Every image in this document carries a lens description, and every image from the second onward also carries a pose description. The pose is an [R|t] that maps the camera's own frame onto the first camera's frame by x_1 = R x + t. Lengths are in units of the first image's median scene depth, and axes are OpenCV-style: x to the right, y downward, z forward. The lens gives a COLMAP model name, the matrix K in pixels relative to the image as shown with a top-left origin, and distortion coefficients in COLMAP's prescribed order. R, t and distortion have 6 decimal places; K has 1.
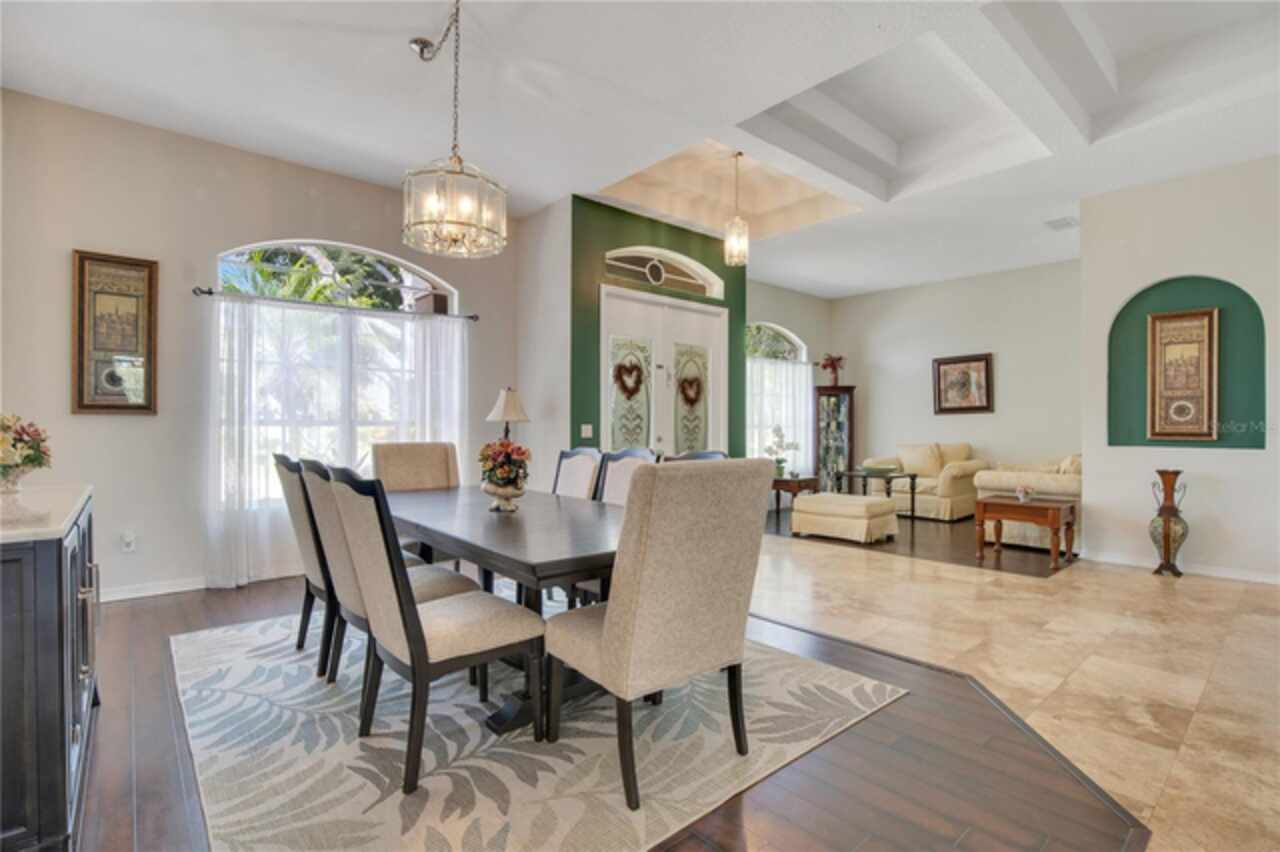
lens RADIAL K [[611.6, 0, 647.1], [0, 611.6, 433.5], [0, 0, 1]] dist [-0.031283, 0.003133]
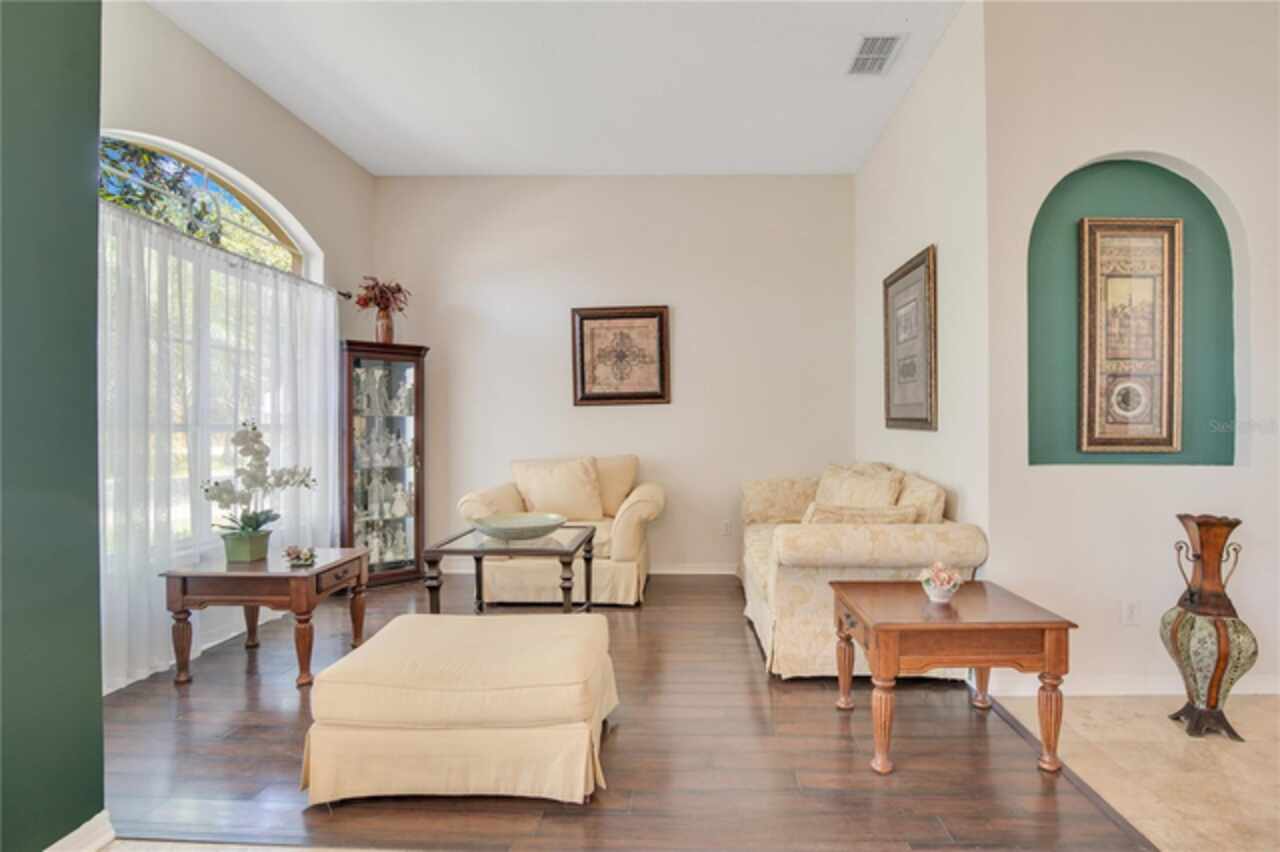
lens RADIAL K [[611.6, 0, 682.7], [0, 611.6, 431.0], [0, 0, 1]] dist [-0.031283, 0.003133]
pose [[0.675225, -0.005821, 0.737589, 0.124138], [0.007632, 0.999970, 0.000905, -0.007353], [-0.737573, 0.005018, 0.675249, 0.565050]]
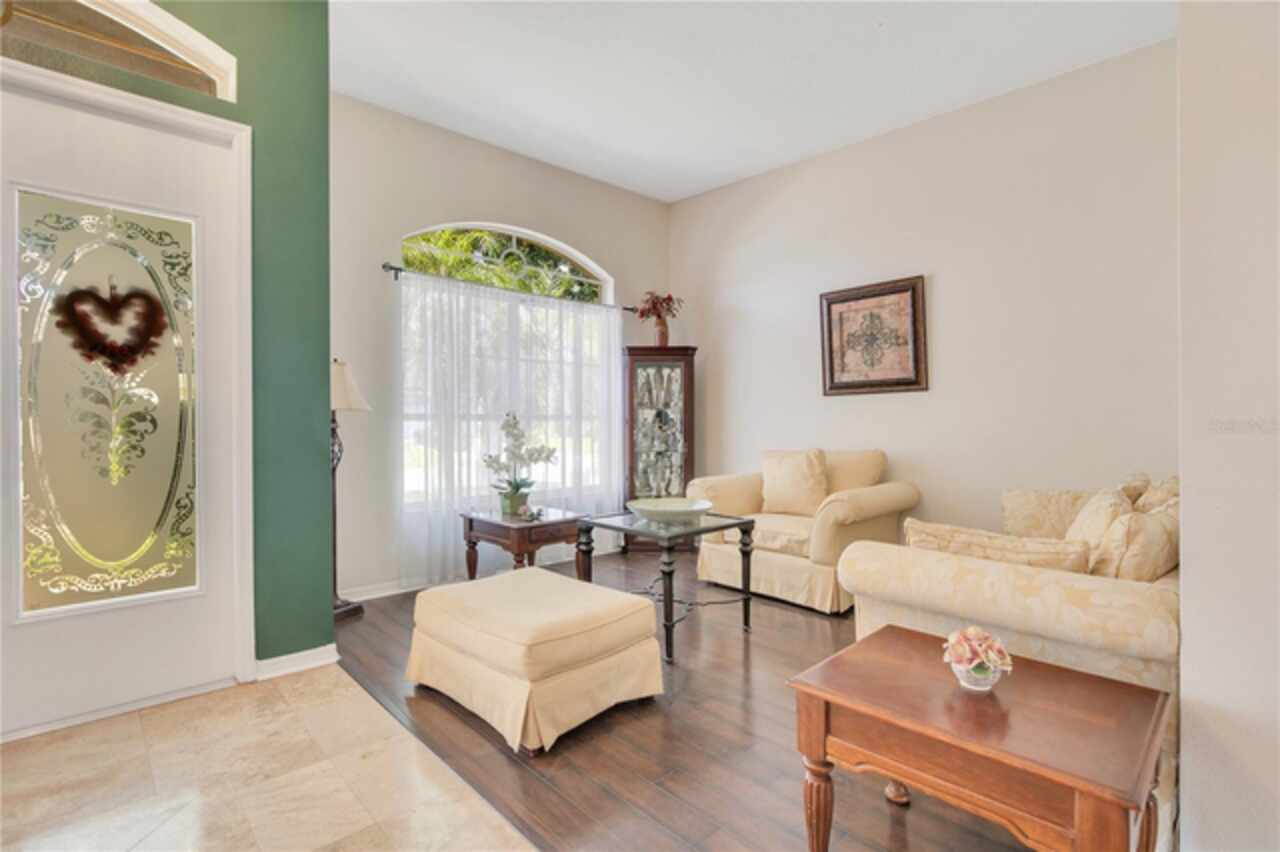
lens RADIAL K [[611.6, 0, 643.3], [0, 611.6, 417.7], [0, 0, 1]] dist [-0.031283, 0.003133]
pose [[0.999295, 0.001799, 0.037498, 0.307205], [-0.001539, 0.999975, -0.006955, -0.007827], [-0.037509, 0.006893, 0.999273, 0.484973]]
